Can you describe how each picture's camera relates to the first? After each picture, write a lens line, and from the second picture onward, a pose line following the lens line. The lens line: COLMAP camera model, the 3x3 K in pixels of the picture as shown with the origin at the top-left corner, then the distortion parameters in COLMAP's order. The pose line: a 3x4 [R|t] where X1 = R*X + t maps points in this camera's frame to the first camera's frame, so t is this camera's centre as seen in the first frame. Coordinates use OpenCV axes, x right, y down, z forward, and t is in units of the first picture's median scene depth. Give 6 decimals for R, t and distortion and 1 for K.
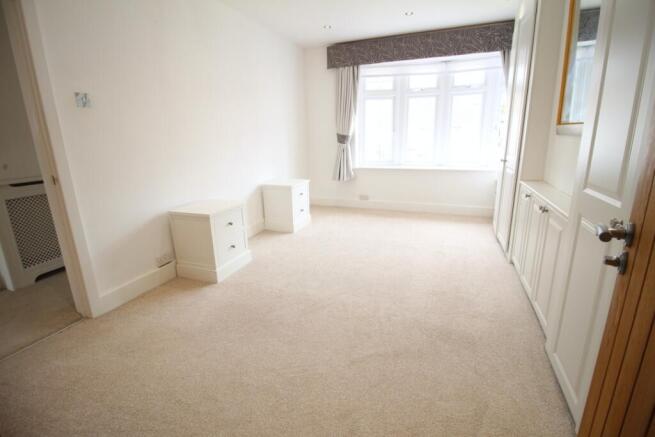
lens RADIAL K [[306.4, 0, 330.5], [0, 306.4, 211.7], [0, 0, 1]] dist [0.001454, -0.016629]
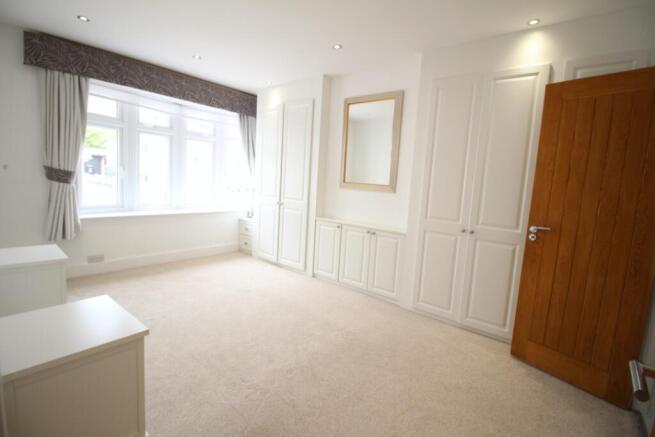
lens RADIAL K [[306.4, 0, 330.5], [0, 306.4, 211.7], [0, 0, 1]] dist [0.001454, -0.016629]
pose [[0.299338, -0.061858, 0.952140, -0.422939], [0.156561, 0.987555, 0.014939, -0.085763], [-0.941215, 0.144596, 0.305297, 0.281848]]
